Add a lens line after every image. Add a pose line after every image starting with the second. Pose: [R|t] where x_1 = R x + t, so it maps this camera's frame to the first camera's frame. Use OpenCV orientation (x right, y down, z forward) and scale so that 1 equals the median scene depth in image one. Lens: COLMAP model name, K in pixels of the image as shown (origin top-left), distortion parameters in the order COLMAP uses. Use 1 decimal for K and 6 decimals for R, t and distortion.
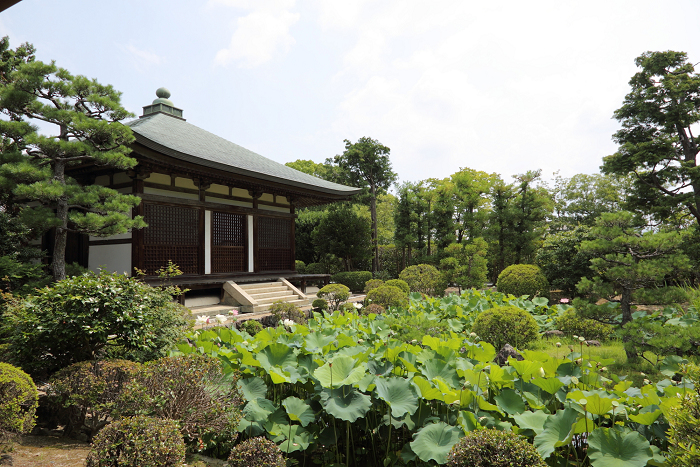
lens RADIAL K [[458.7, 0, 350.0], [0, 458.7, 233.5], [0, 0, 1]] dist [-0.010847, -0.000709]
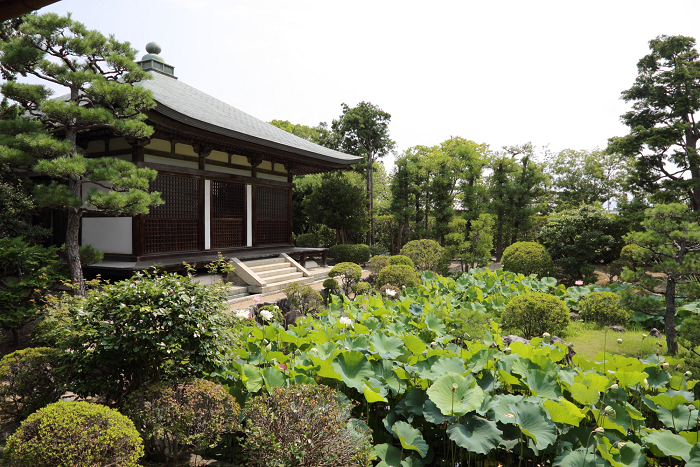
lens RADIAL K [[470.8, 0, 350.0], [0, 470.8, 233.5], [0, 0, 1]] dist [-0.129574, 0.065468]
pose [[0.996600, 0.018739, 0.080233, -0.099984], [-0.025126, 0.996530, 0.079352, -0.024377], [-0.078468, -0.081098, 0.993613, 0.050719]]
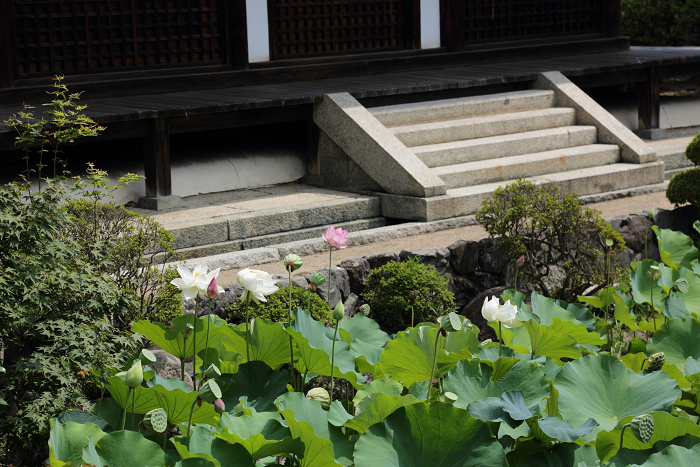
lens RADIAL K [[1930.3, 0, 350.0], [0, 1930.3, 233.5], [0, 0, 1]] dist [0.575232, 0.120922]
pose [[0.959102, 0.030270, -0.281436, 0.047169], [0.029185, 0.978392, 0.204690, -0.038561], [0.281551, -0.204532, 0.937494, -0.025295]]
